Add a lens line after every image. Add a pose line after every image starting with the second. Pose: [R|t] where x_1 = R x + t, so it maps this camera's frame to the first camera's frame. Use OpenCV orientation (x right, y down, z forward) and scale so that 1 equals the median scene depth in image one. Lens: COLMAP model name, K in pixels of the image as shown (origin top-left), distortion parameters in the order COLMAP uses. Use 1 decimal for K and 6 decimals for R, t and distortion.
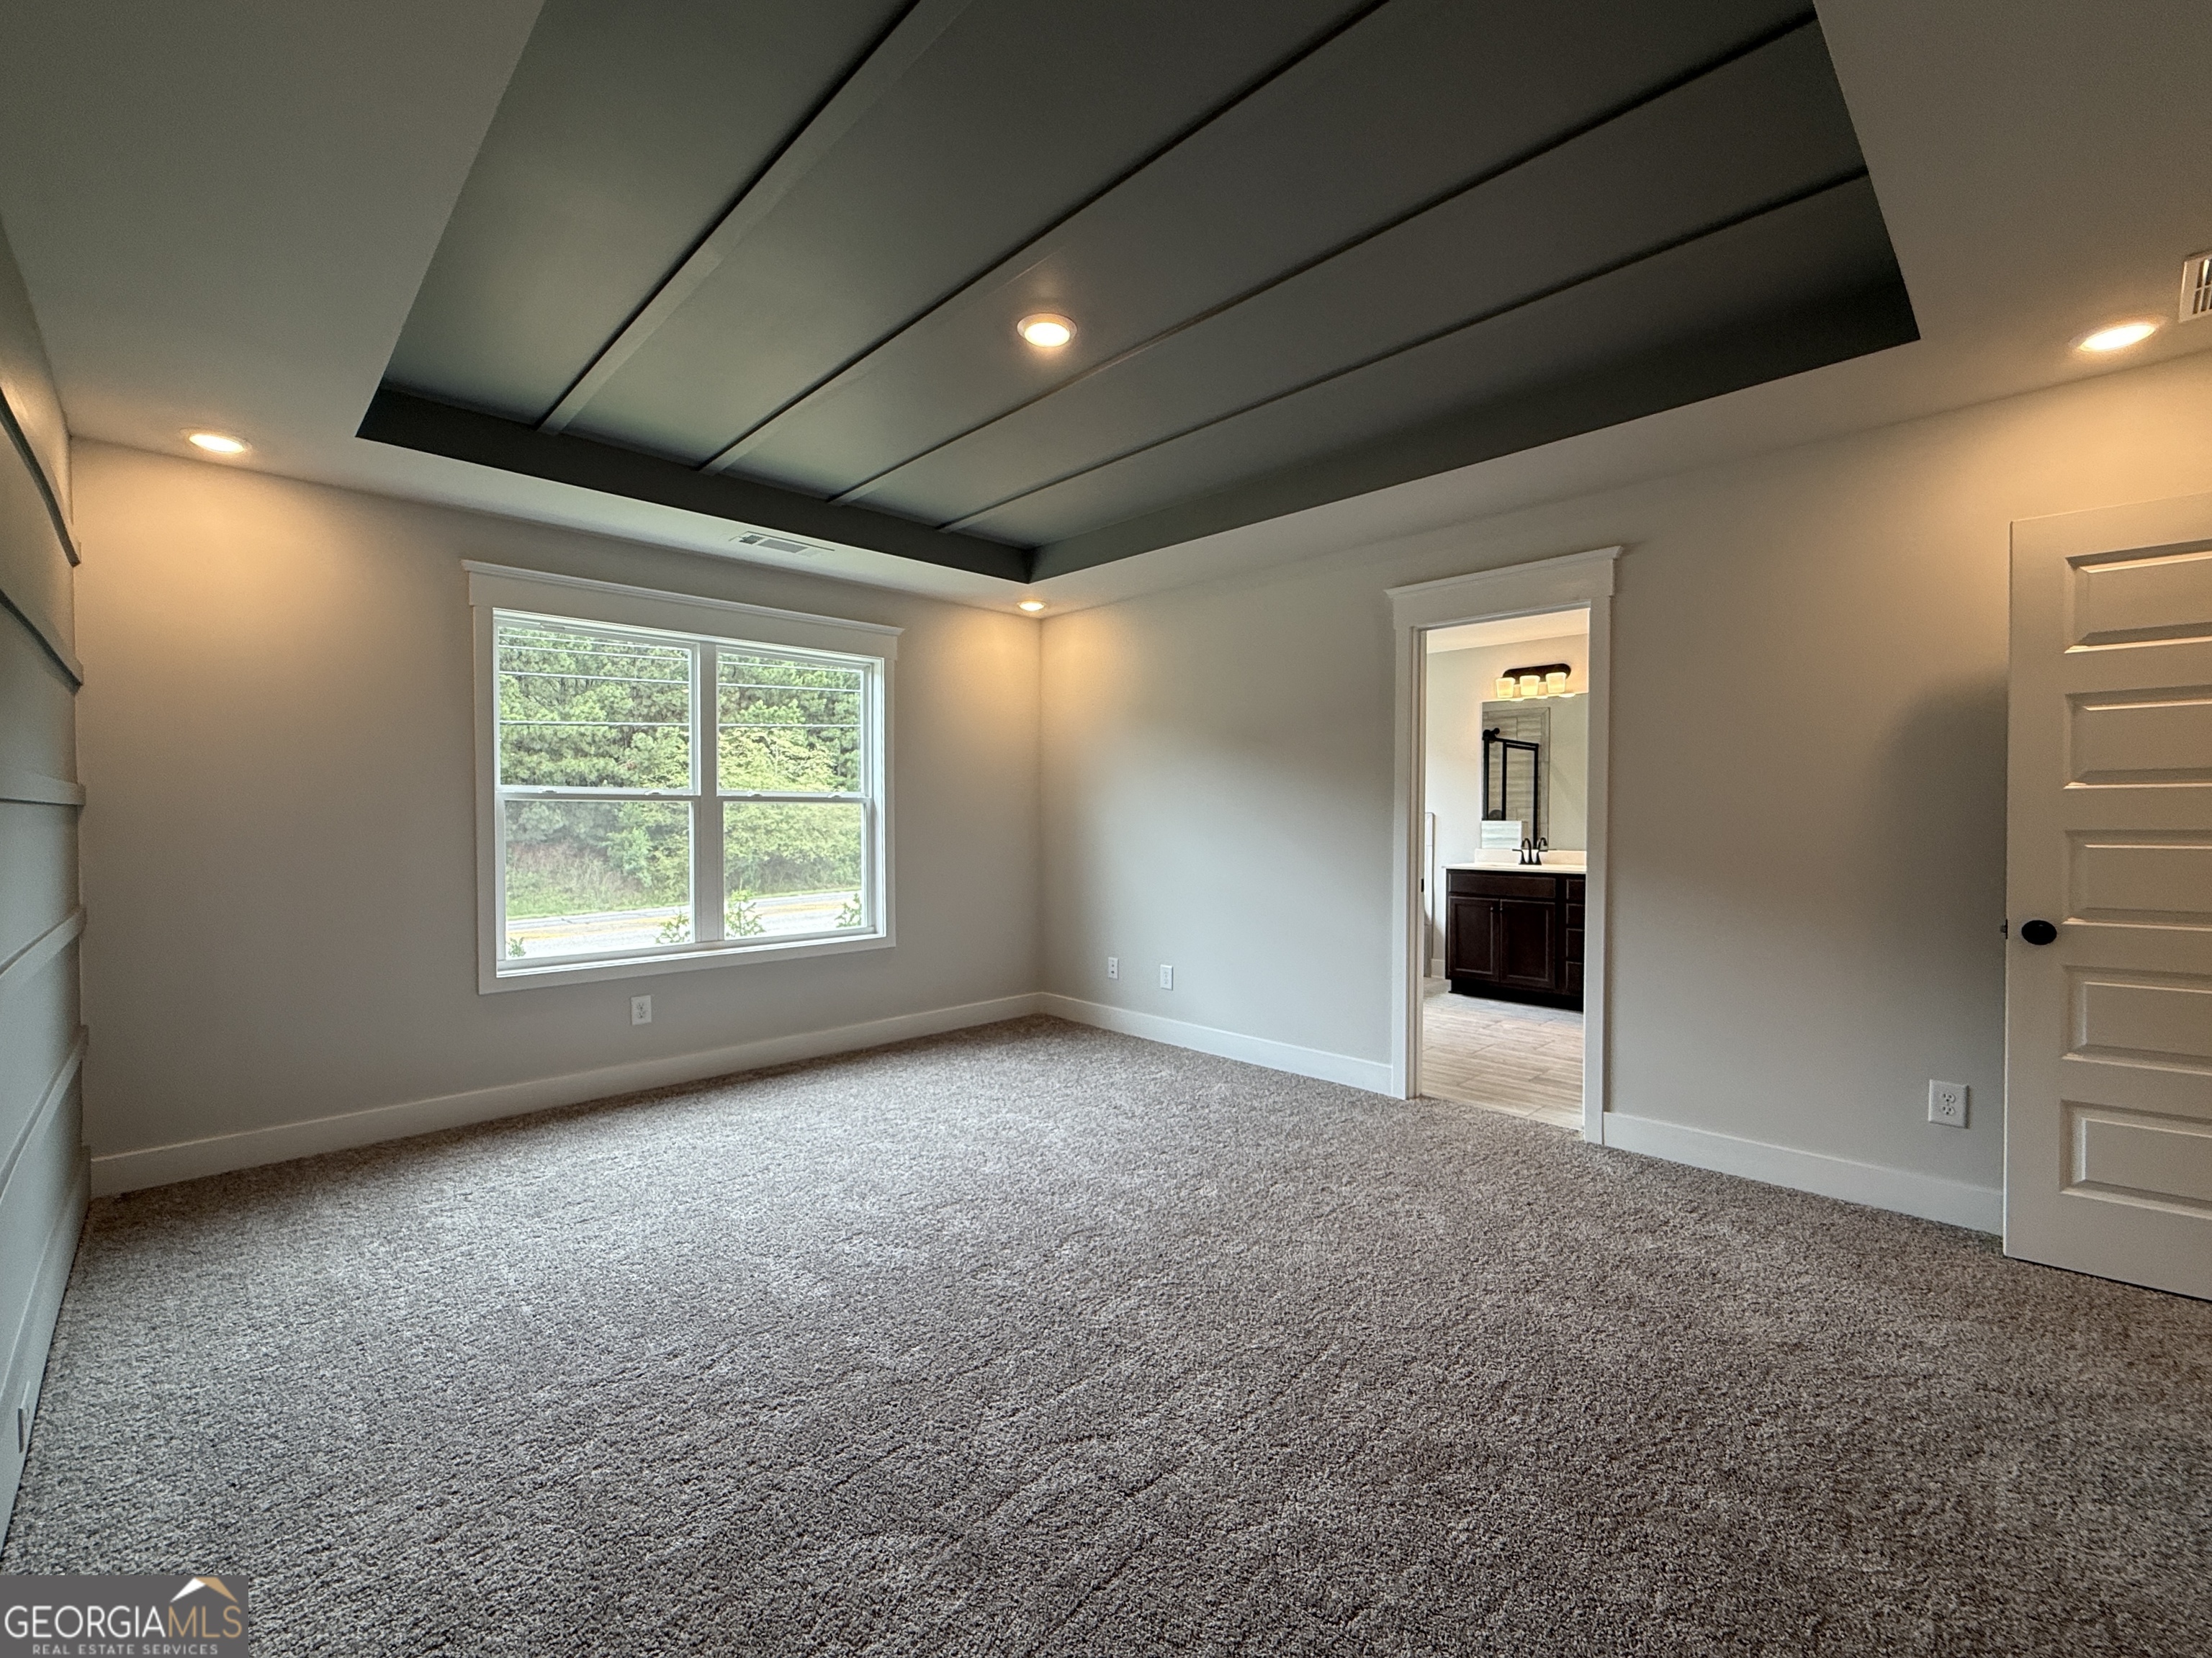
lens RADIAL K [[935.5, 0, 1106.0], [0, 935.5, 829.0], [0, 0, 1]] dist [-0.000979, -0.000039]
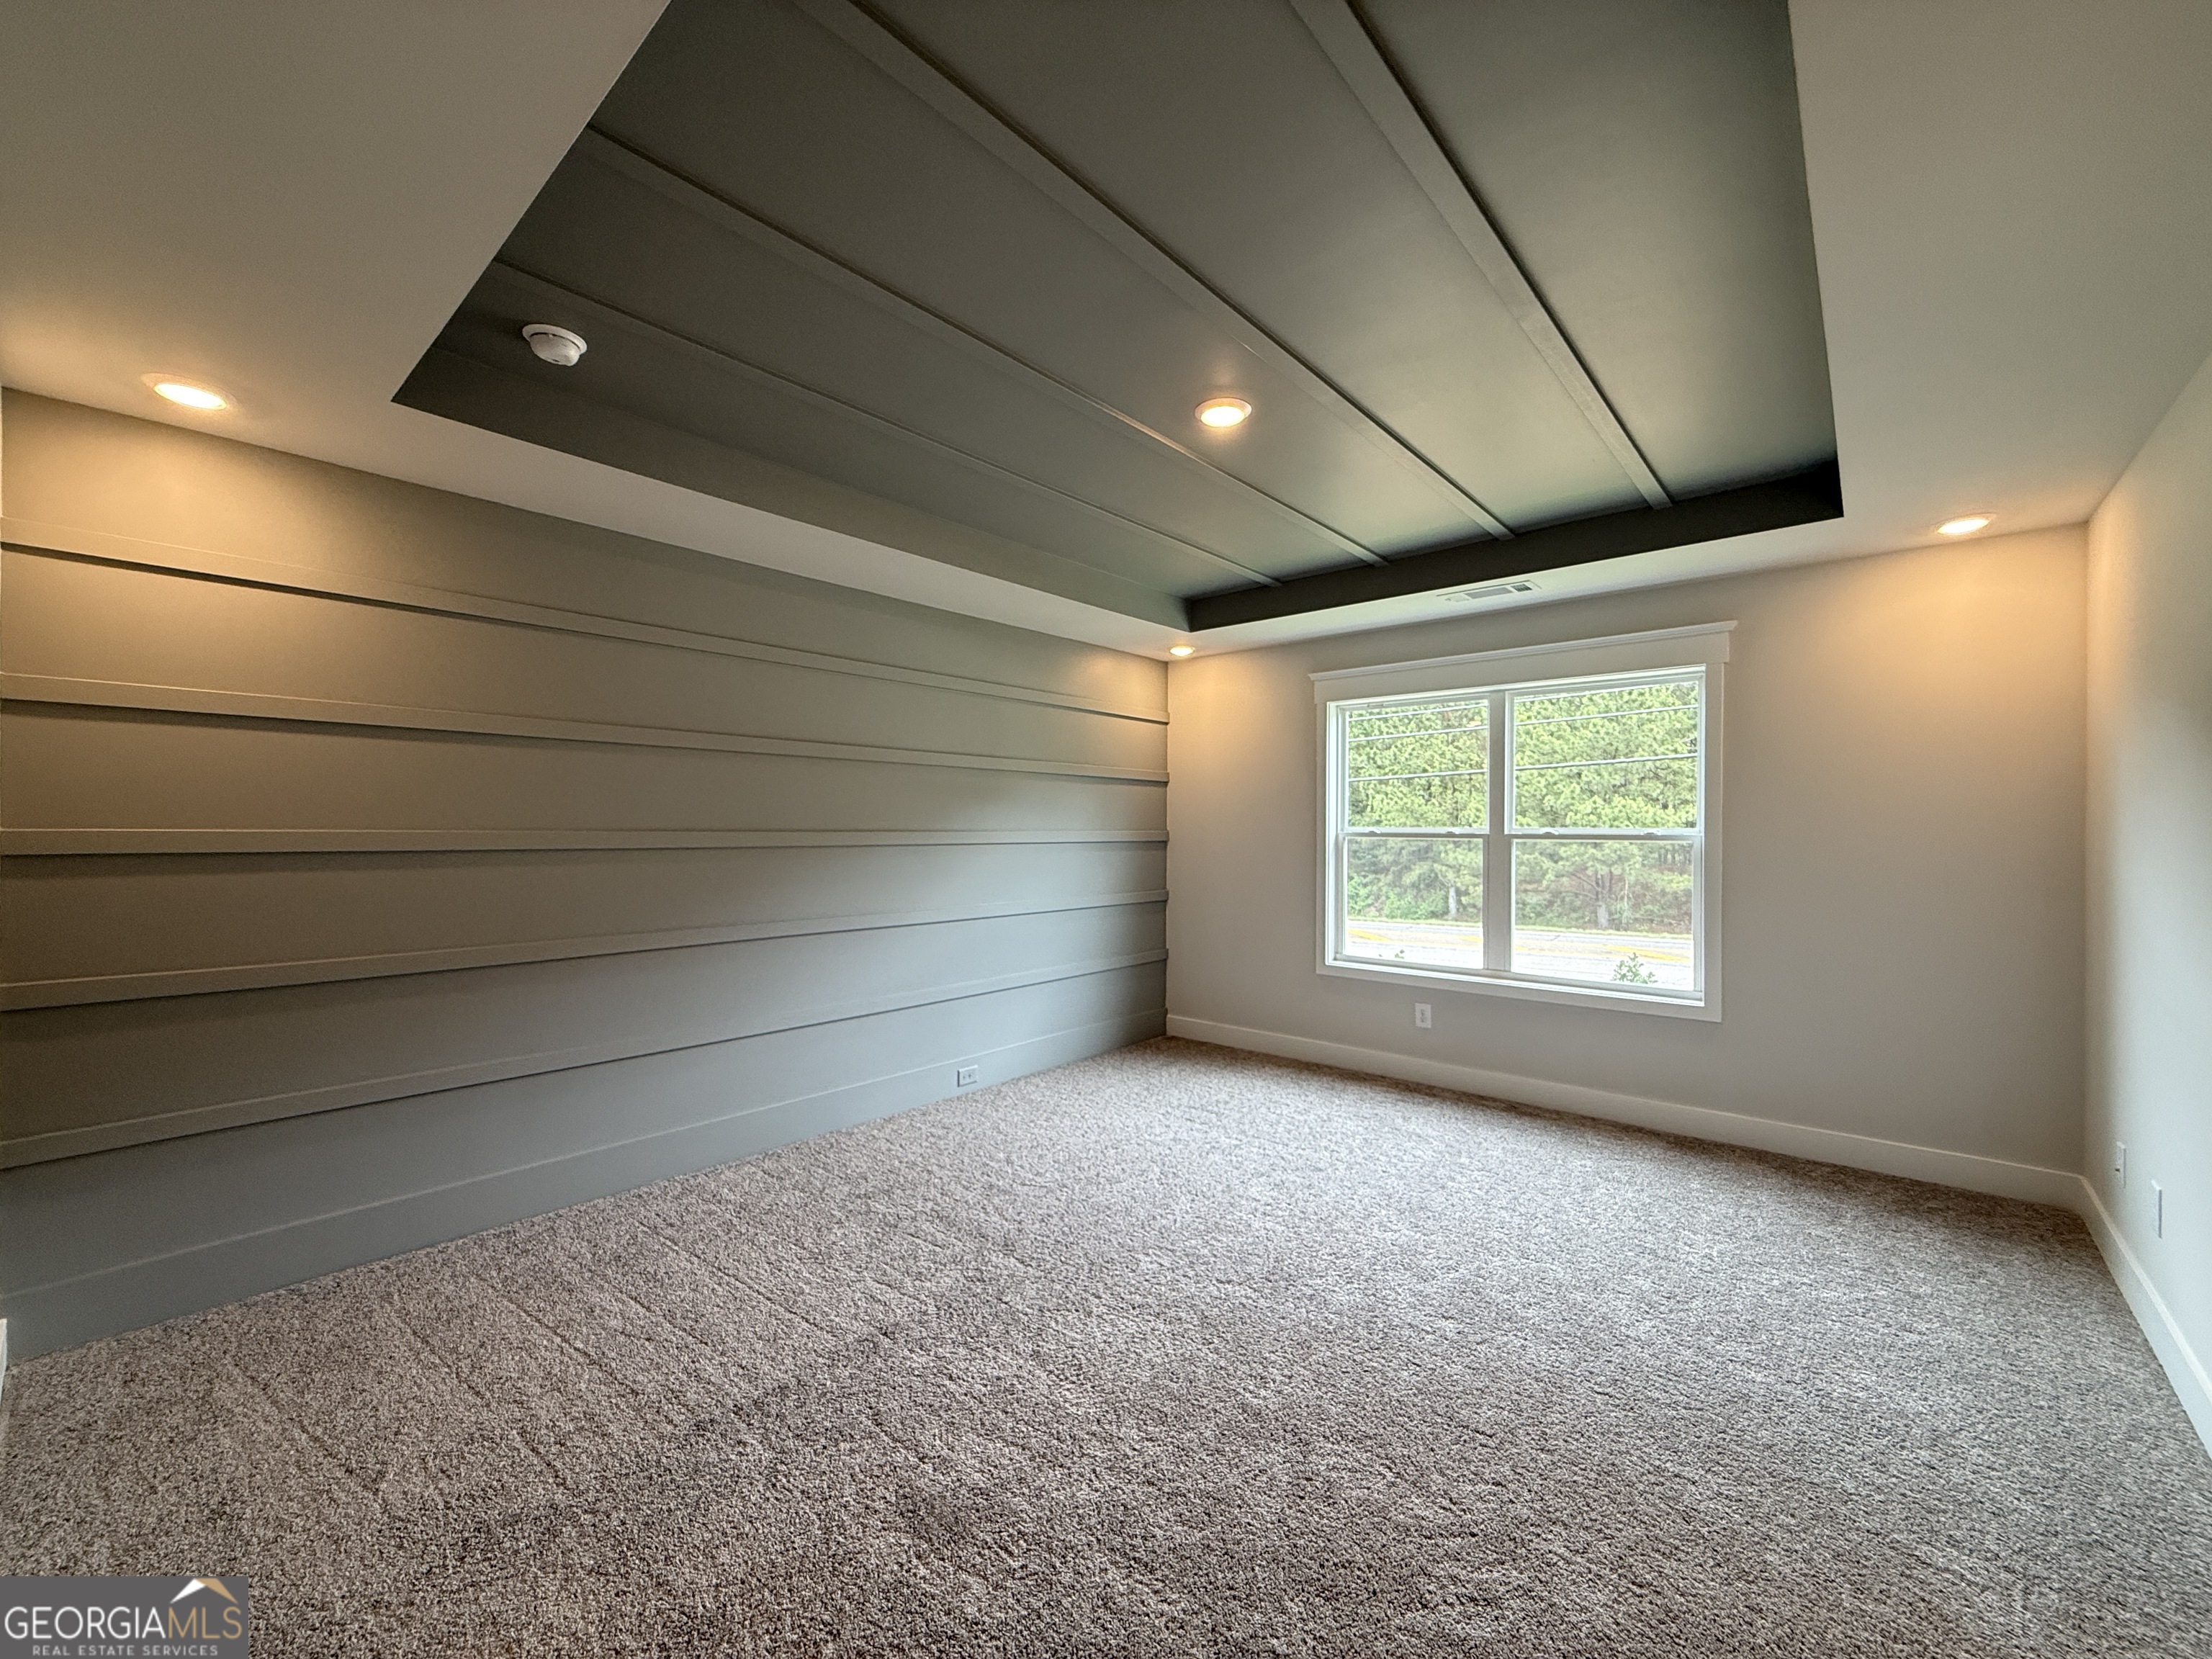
lens RADIAL K [[890.1, 0, 1125.8], [0, 890.1, 825.4], [0, 0, 1]] dist [-0.000910, -0.000051]
pose [[0.085727, -0.006653, -0.996296, 0.571478], [-0.025289, 0.999641, -0.008852, -0.026016], [0.995998, 0.025954, 0.085528, 0.502275]]
